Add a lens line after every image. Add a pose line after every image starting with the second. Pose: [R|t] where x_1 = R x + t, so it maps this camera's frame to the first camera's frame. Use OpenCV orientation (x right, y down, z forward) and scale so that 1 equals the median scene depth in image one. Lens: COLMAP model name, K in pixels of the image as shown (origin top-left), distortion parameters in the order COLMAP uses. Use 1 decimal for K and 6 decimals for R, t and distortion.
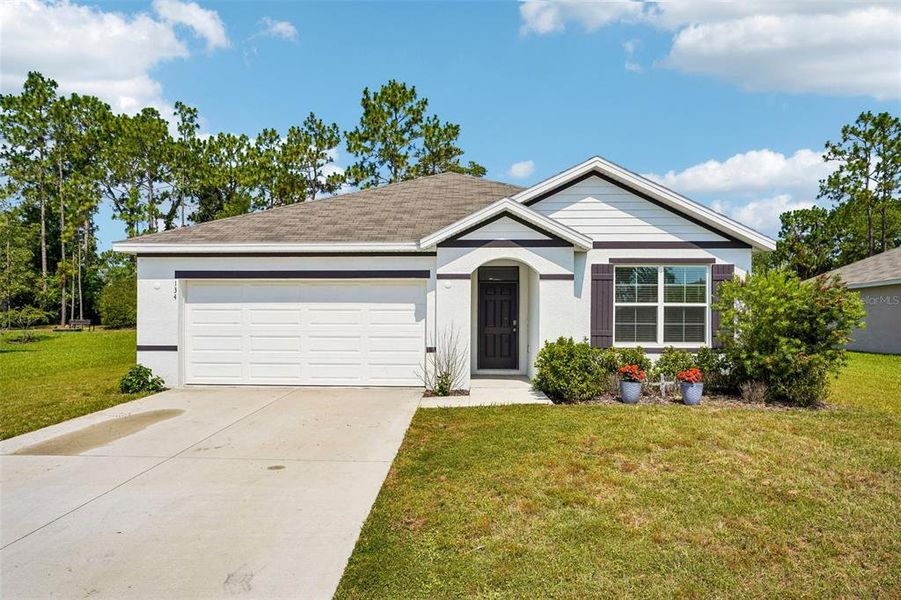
lens RADIAL K [[519.9, 0, 398.2], [0, 519.9, 324.3], [0, 0, 1]] dist [-0.013320, 0.006201]
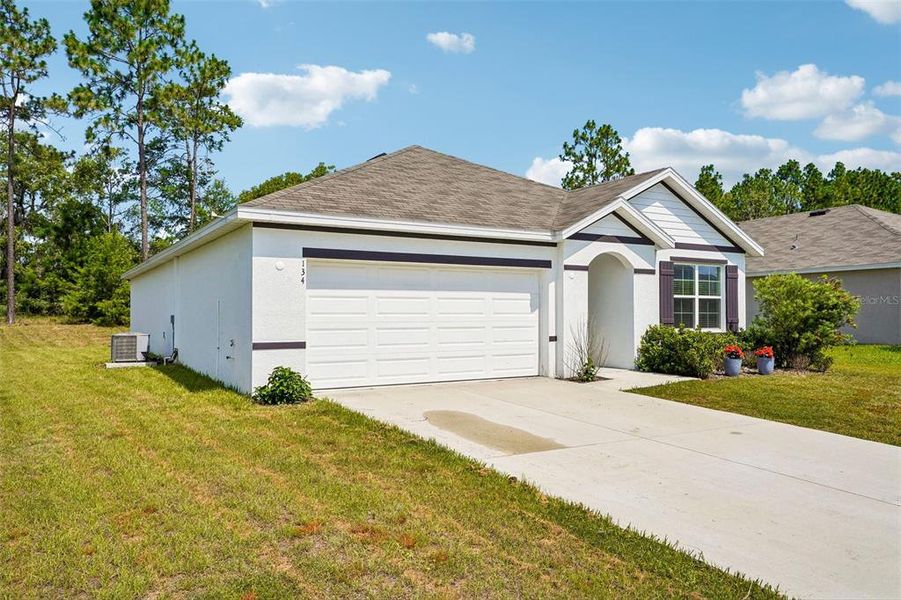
lens RADIAL K [[637.9, 0, 451.9], [0, 637.9, 305.0], [0, 0, 1]] dist [0.023988, -0.002836]
pose [[0.850116, 0.004574, 0.526576, -0.753371], [0.003690, 0.999886, -0.014643, 0.000149], [-0.526583, 0.014391, 0.850002, 0.044246]]
